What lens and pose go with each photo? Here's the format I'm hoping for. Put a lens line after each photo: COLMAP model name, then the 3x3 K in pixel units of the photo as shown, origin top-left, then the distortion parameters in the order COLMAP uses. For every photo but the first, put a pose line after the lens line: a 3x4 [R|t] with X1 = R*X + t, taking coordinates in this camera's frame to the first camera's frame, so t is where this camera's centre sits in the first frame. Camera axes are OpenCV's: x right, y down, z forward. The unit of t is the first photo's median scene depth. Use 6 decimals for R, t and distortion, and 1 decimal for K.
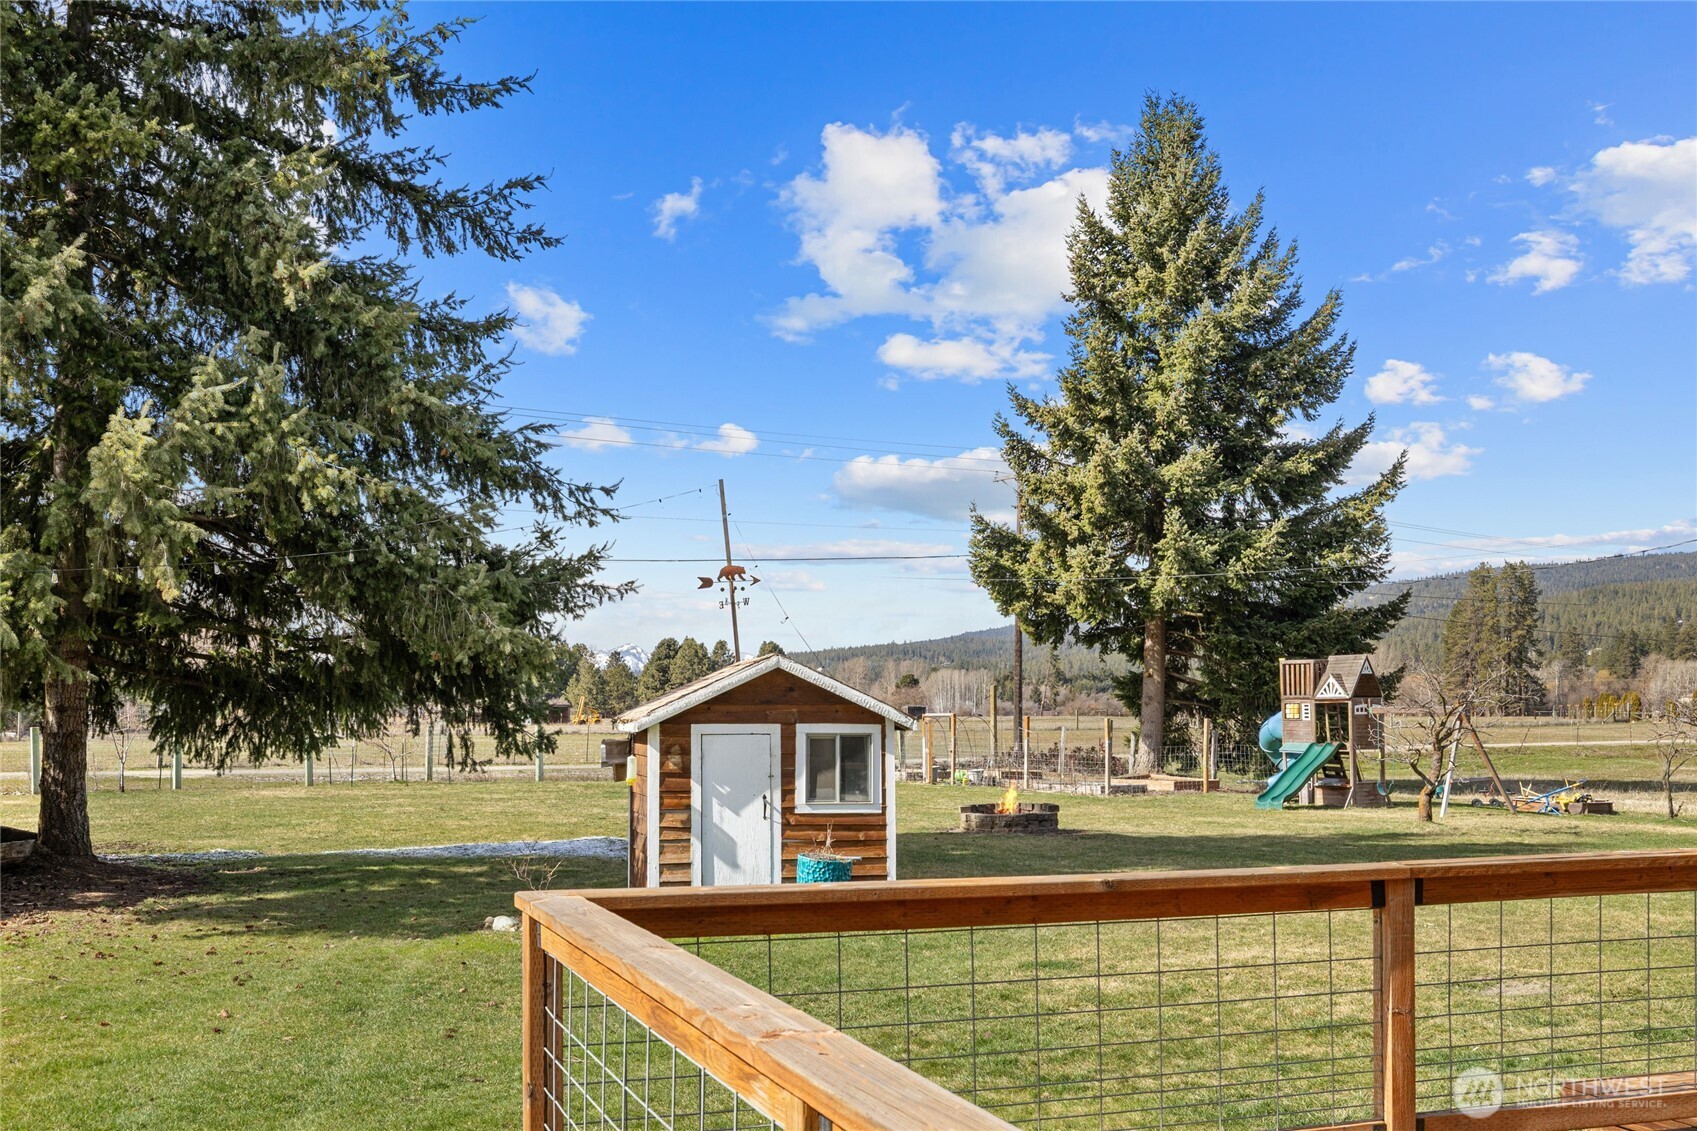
lens RADIAL K [[1662.2, 0, 850.8], [0, 1662.2, 697.0], [0, 0, 1]] dist [0.010521, -0.000543]
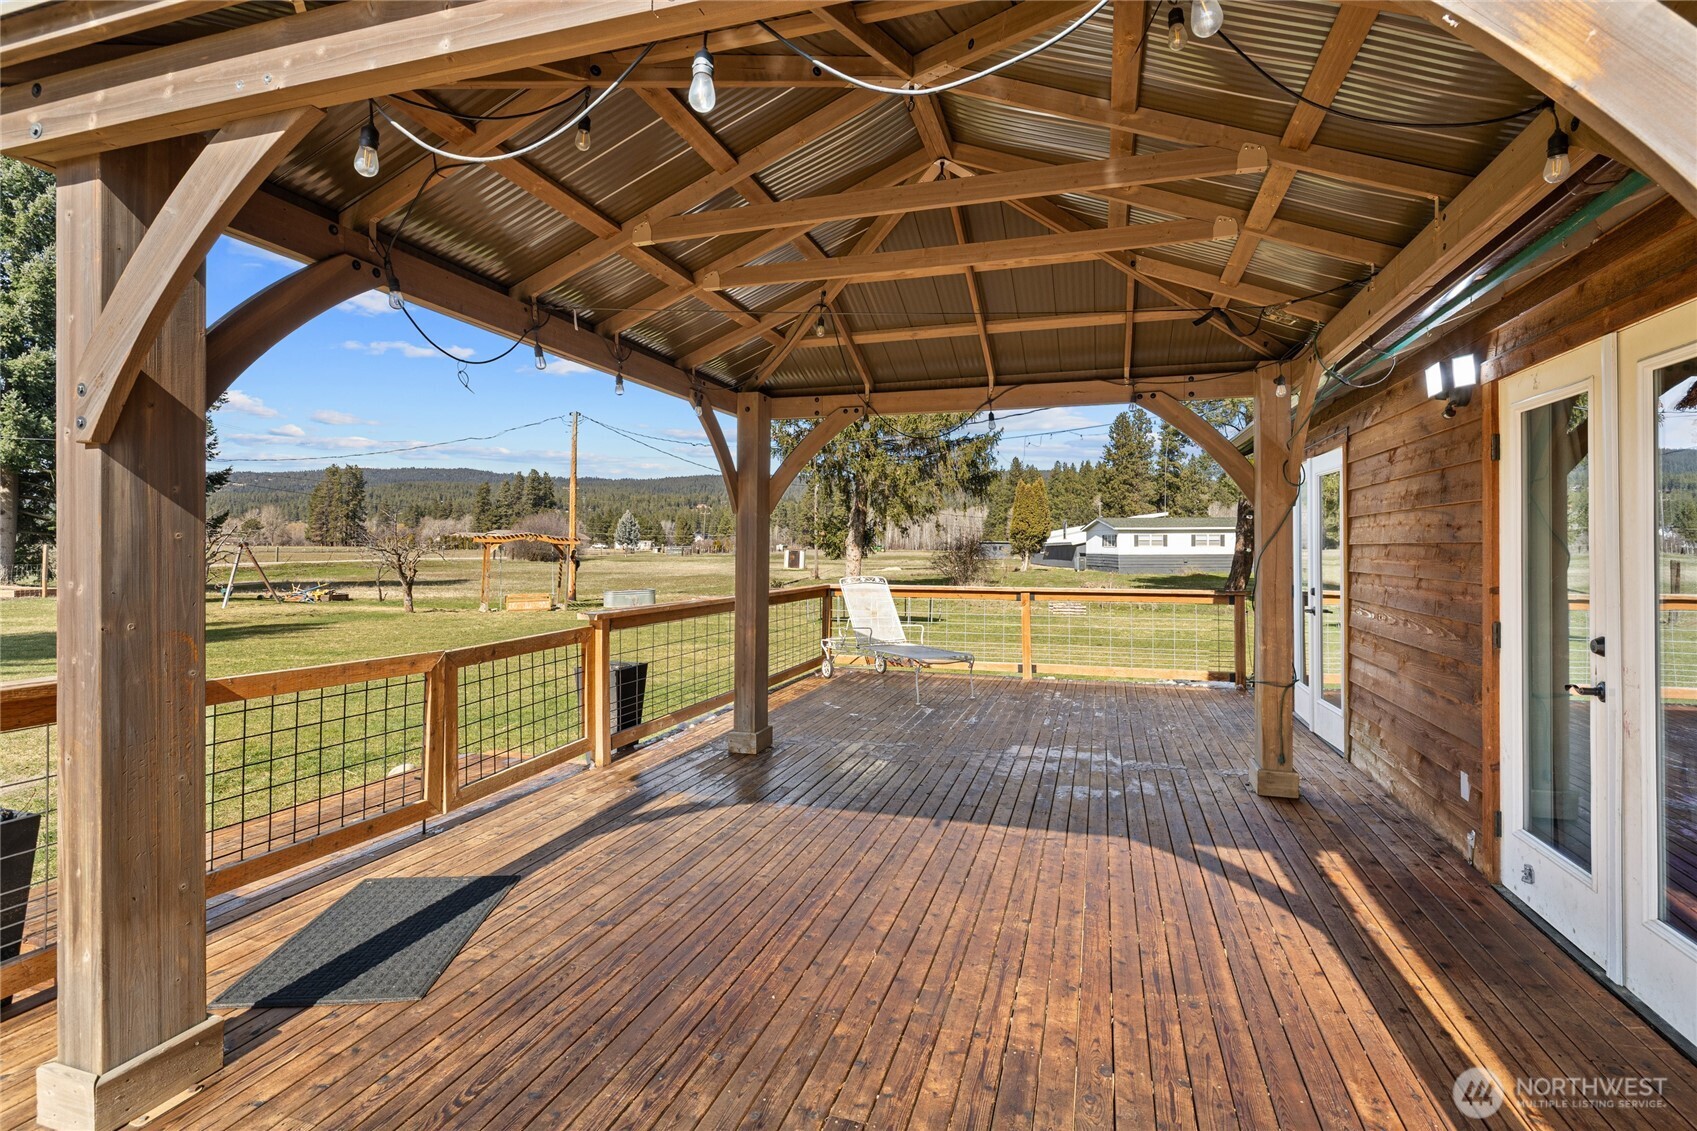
lens RADIAL K [[700.7, 0, 854.8], [0, 700.7, 554.0], [0, 0, 1]] dist [-0.000172, -0.000047]
pose [[0.582506, 0.000383, 0.812826, 0.126686], [-0.016149, 0.999808, 0.011102, 0.003234], [-0.812666, -0.019593, 0.582400, 0.102682]]
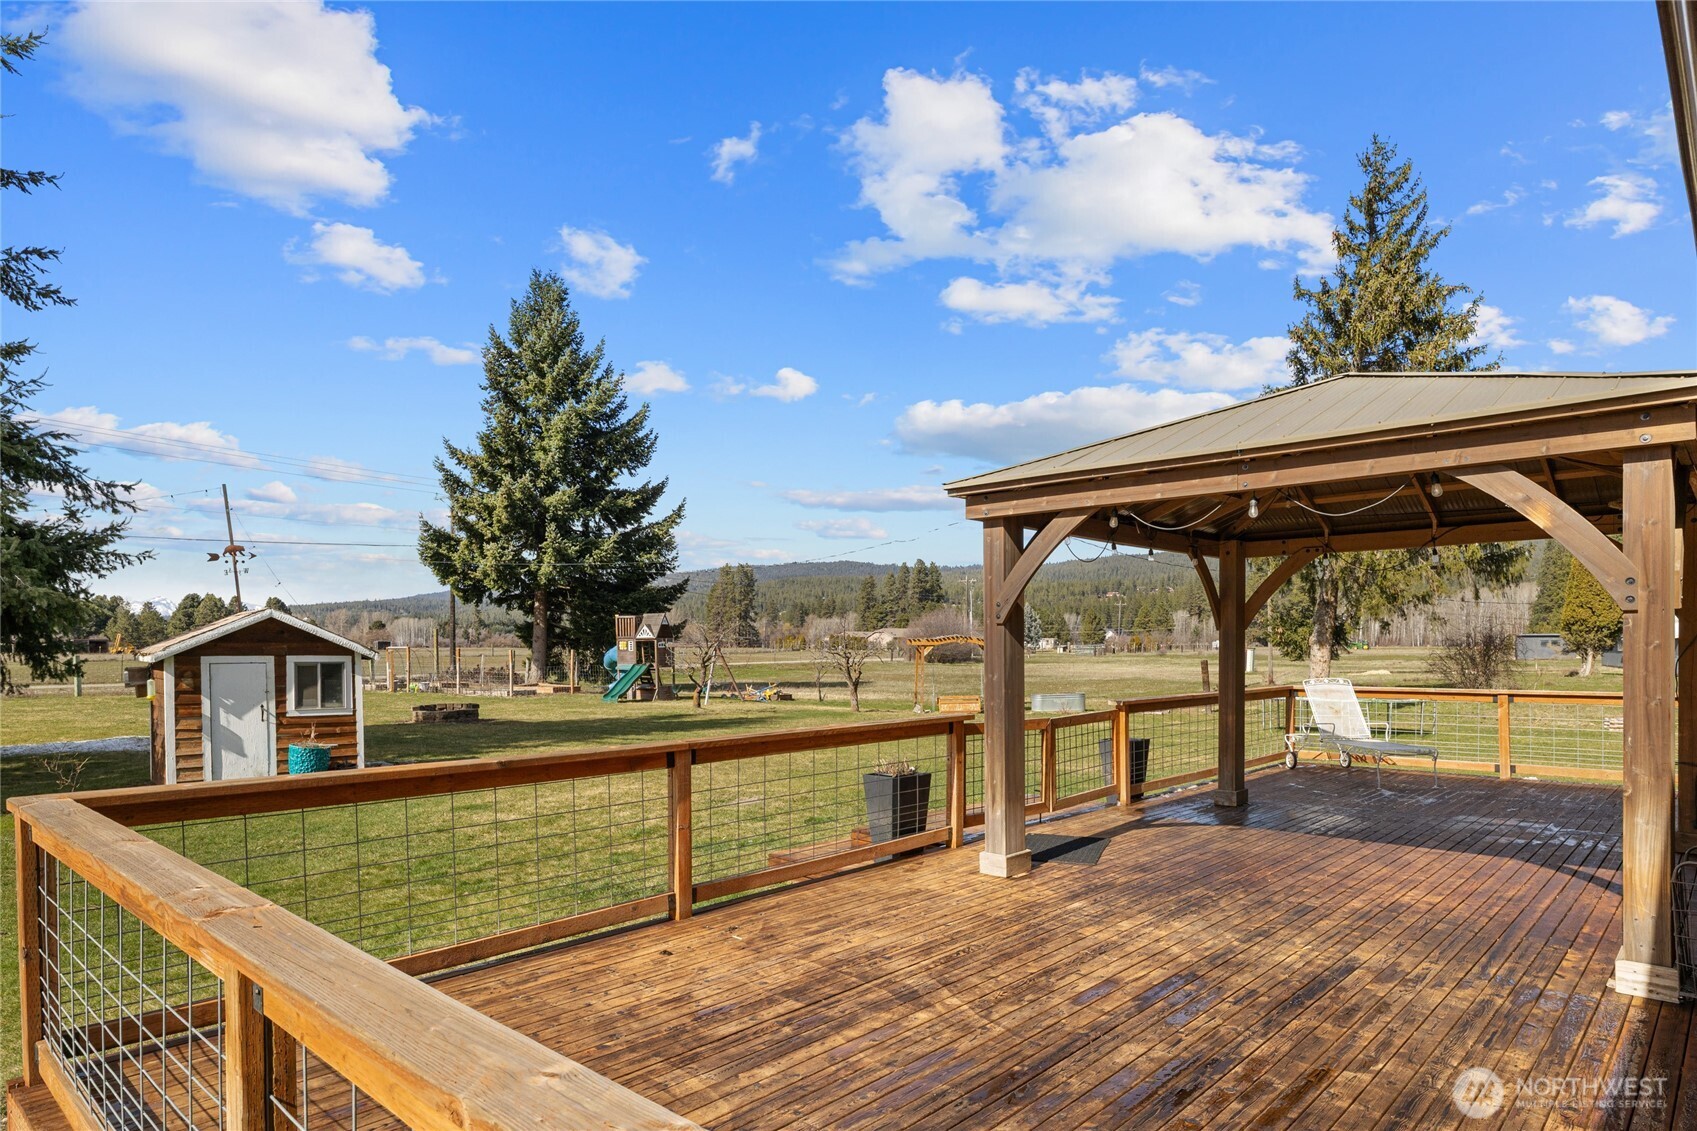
lens RADIAL K [[962.8, 0, 847.0], [0, 962.8, 660.8], [0, 0, 1]] dist [0.003229, -0.000212]
pose [[0.883644, -0.009459, 0.468064, 0.003883], [-0.002684, 0.999677, 0.025269, -0.001373], [-0.468152, -0.023585, 0.883333, 0.011533]]
